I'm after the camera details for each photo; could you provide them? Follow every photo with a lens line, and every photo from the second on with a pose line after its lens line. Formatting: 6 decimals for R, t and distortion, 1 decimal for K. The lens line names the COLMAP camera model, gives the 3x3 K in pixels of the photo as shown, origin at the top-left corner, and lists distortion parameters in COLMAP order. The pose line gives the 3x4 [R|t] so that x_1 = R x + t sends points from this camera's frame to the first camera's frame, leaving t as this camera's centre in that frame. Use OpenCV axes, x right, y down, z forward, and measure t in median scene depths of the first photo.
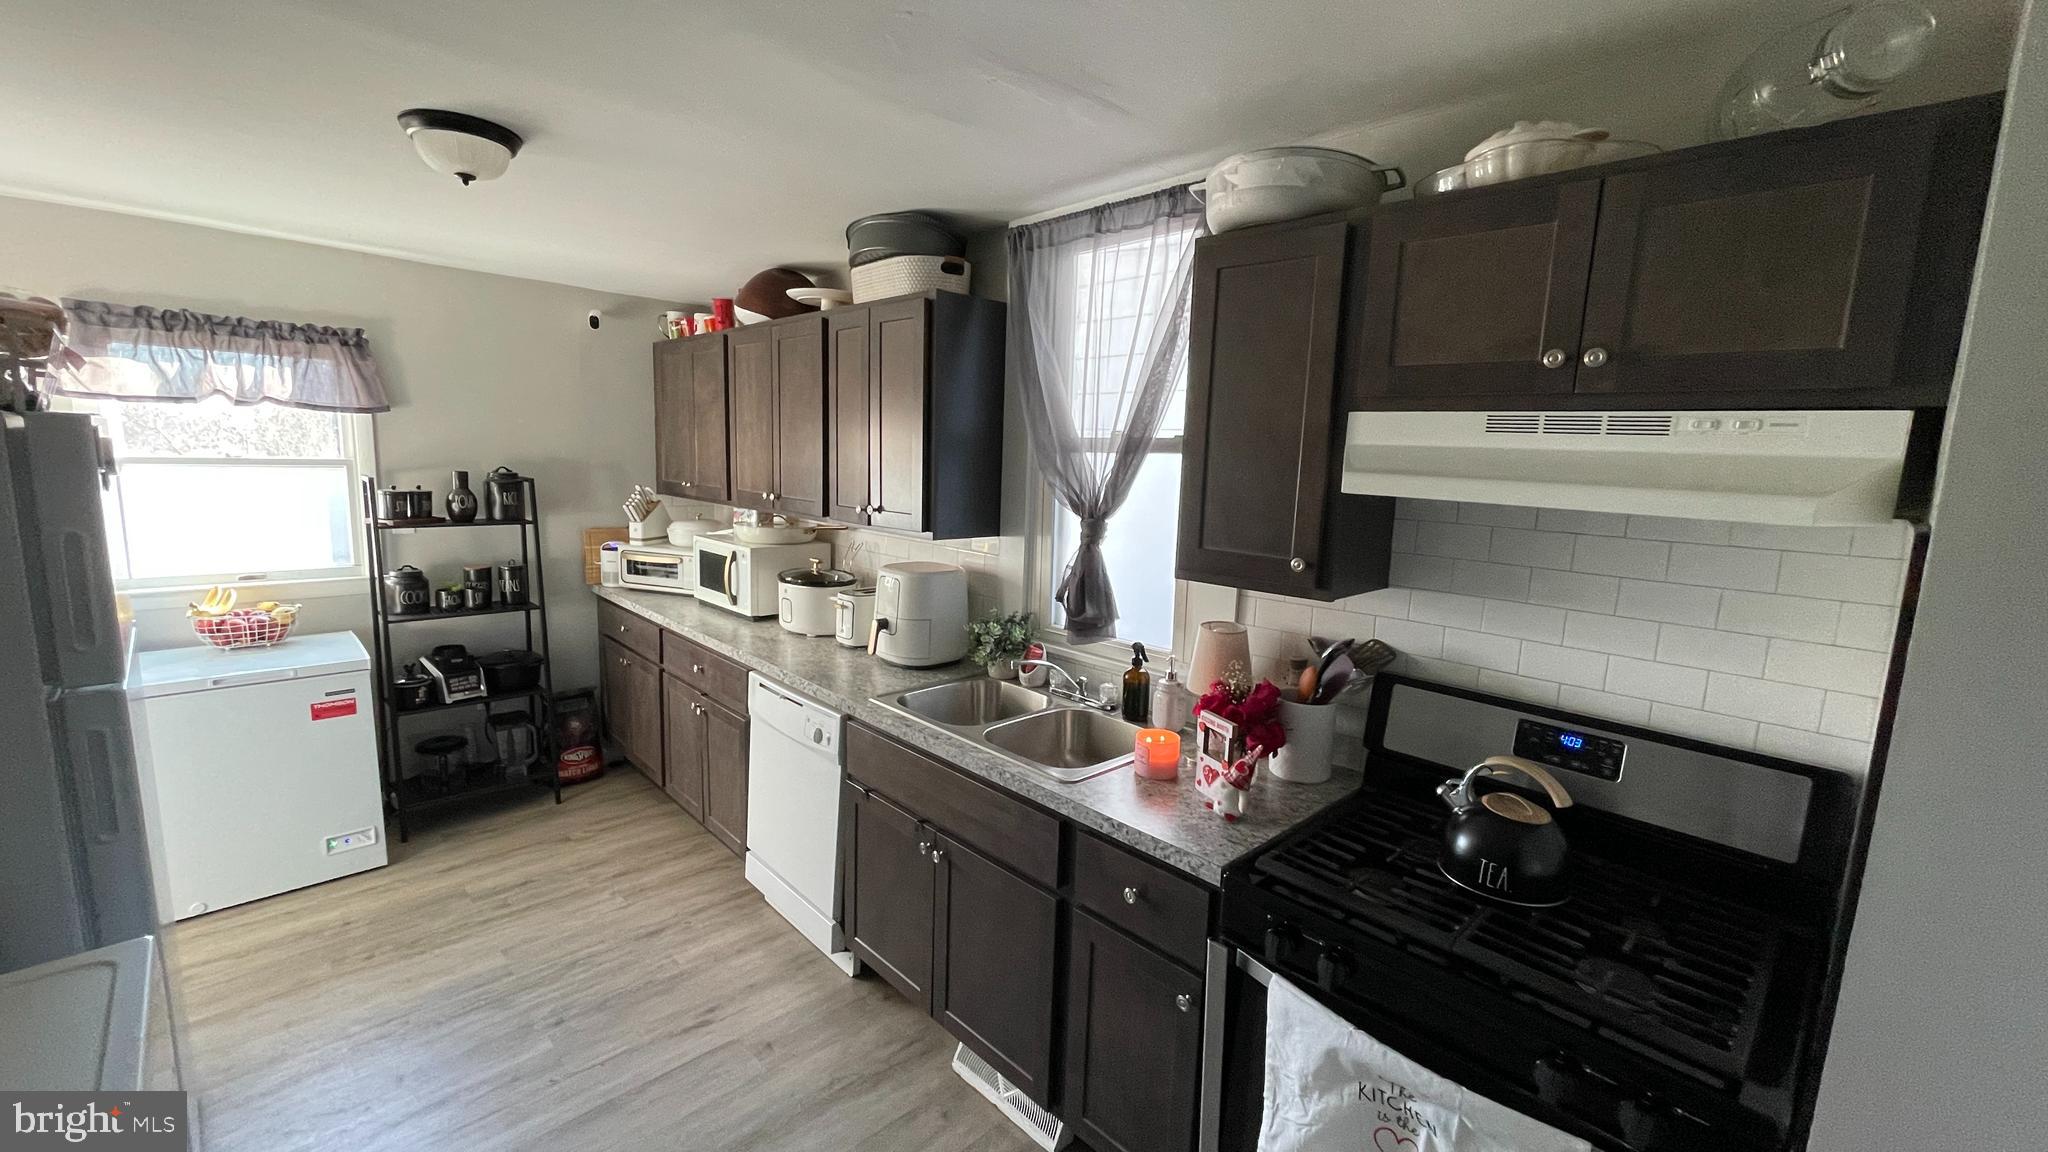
lens RADIAL K [[820.9, 0, 1010.6], [0, 820.9, 575.1], [0, 0, 1]] dist [-0.005298, 0.001248]
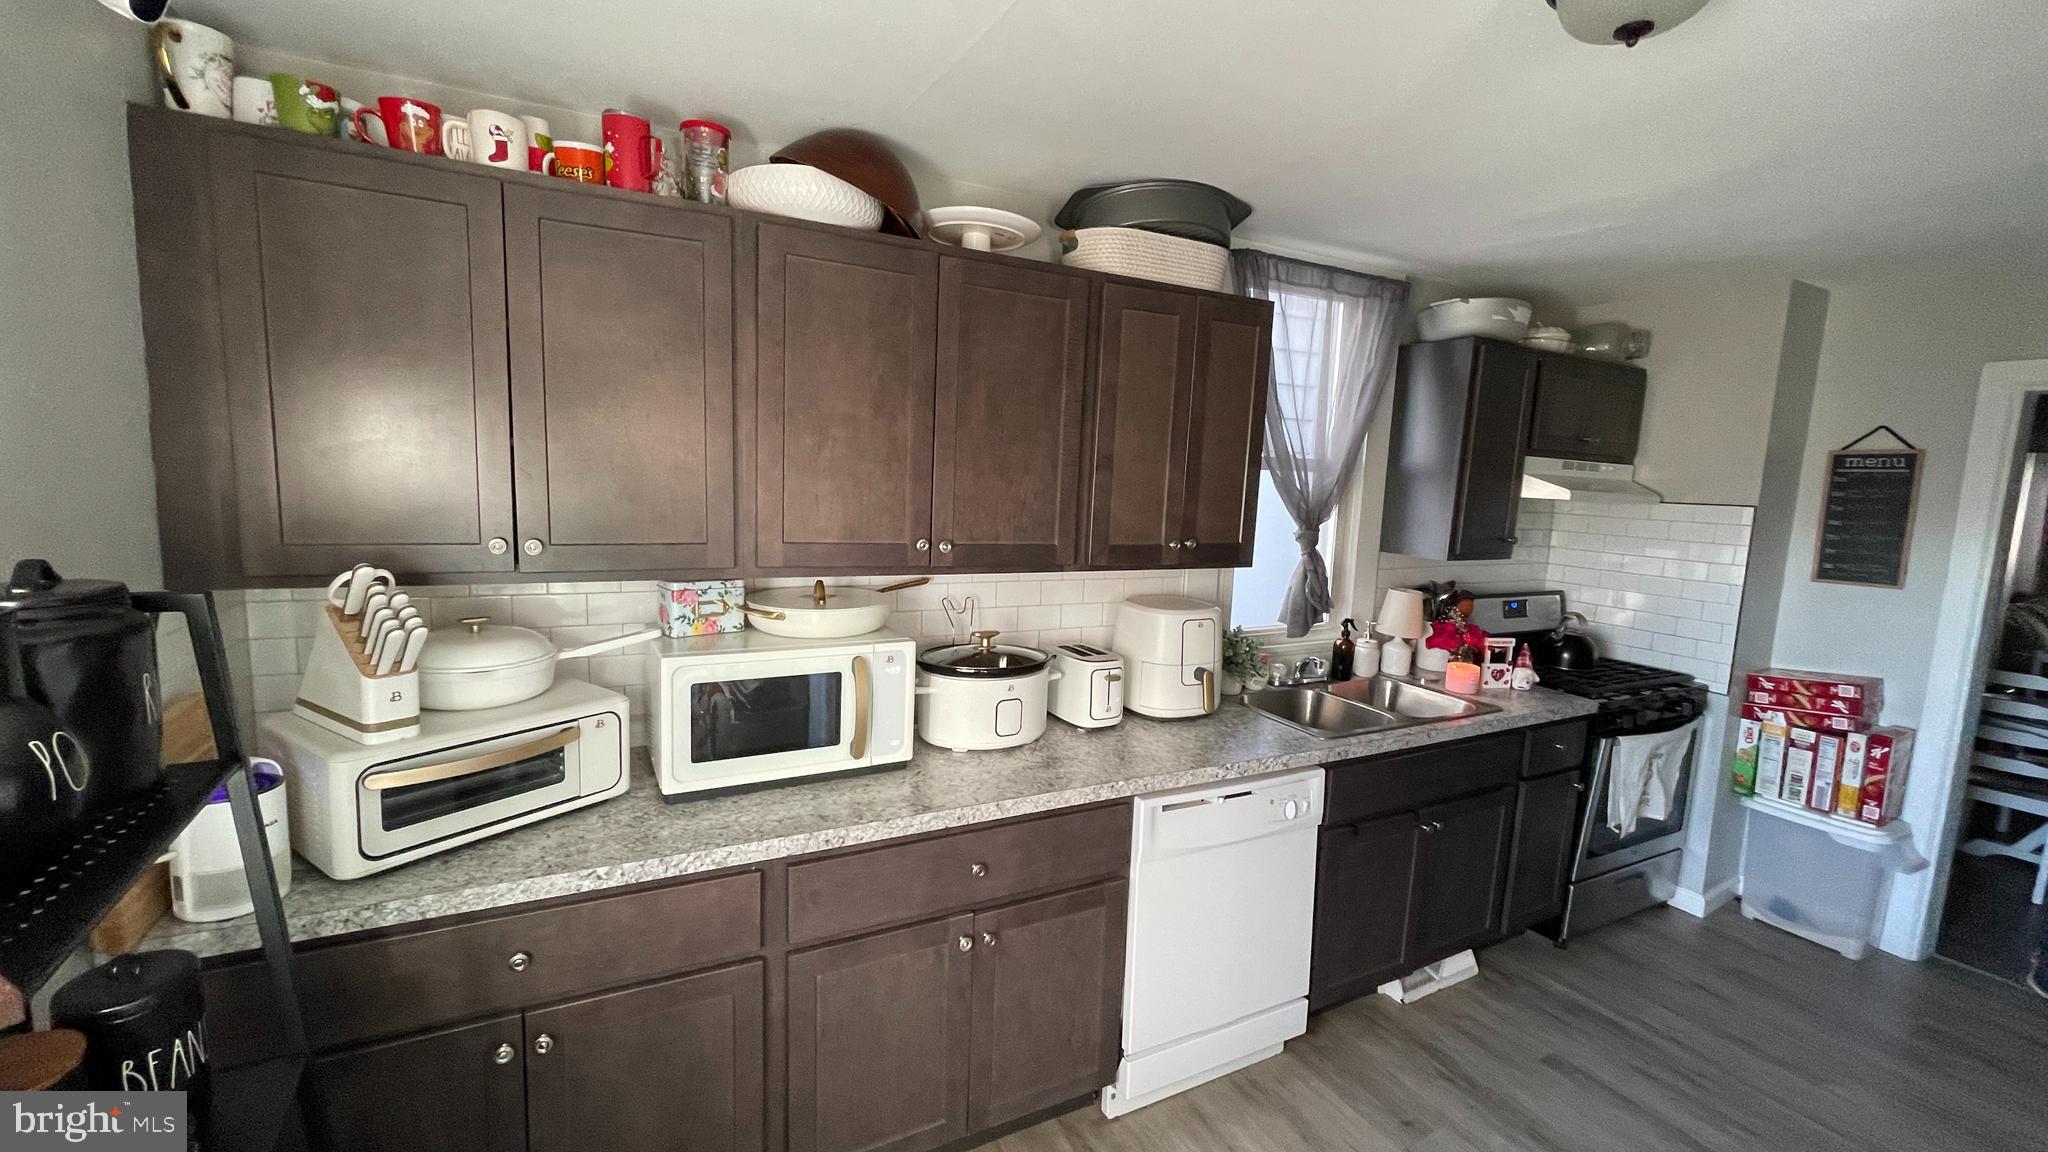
lens RADIAL K [[820.9, 0, 1022.7], [0, 820.9, 566.0], [0, 0, 1]] dist [-0.005298, 0.001248]
pose [[0.276594, -0.148652, 0.949420, -0.810825], [0.106580, 0.986614, 0.123425, -0.143651], [-0.955058, 0.067050, 0.288734, 0.743686]]
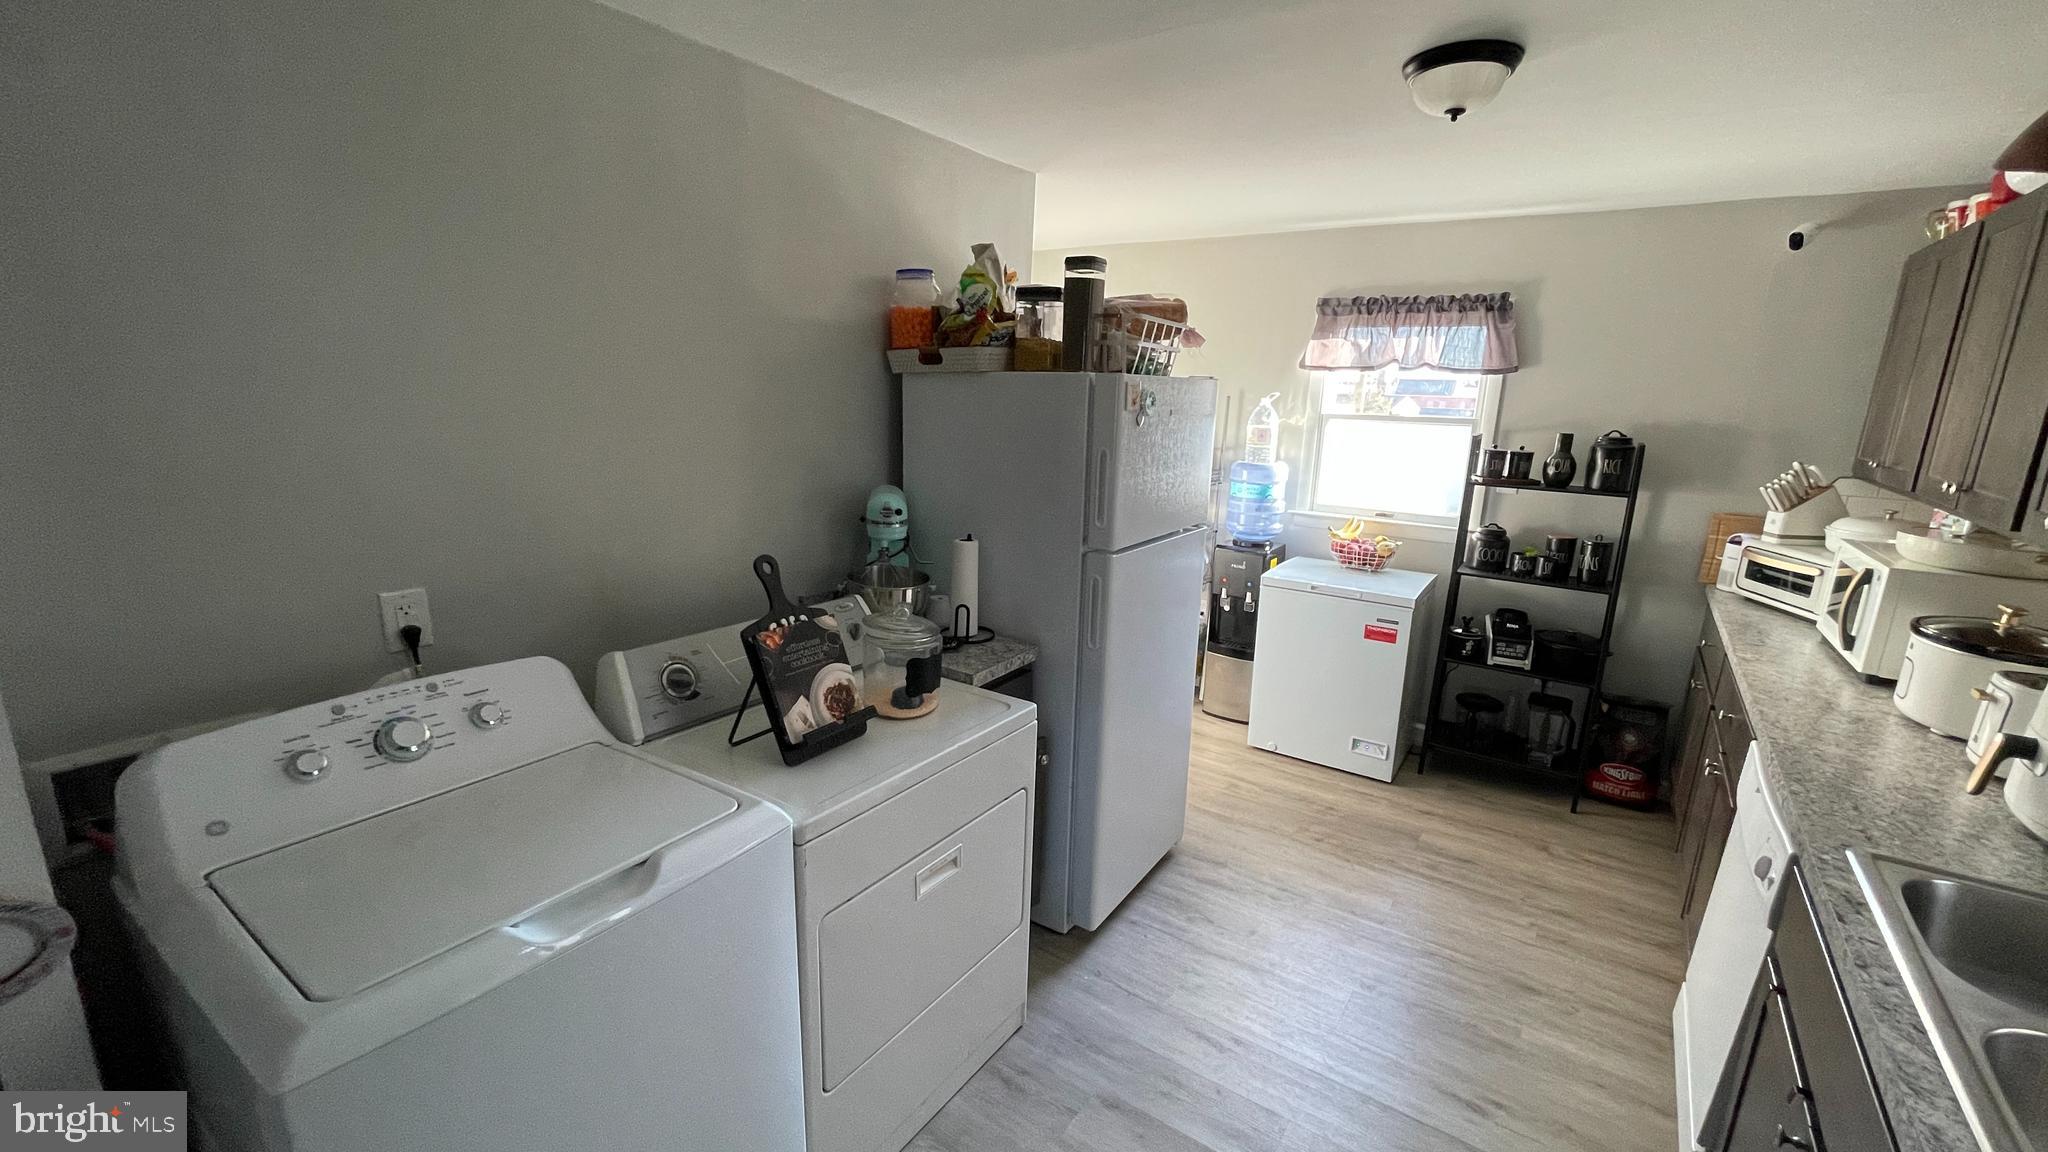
lens RADIAL K [[820.9, 0, 1018.8], [0, 820.9, 574.0], [0, 0, 1]] dist [-0.005298, 0.001248]
pose [[0.191667, 0.193656, -0.962165, 0.152921], [-0.163946, 0.972883, 0.163155, -0.020946], [0.967670, 0.126472, 0.218219, 0.215798]]
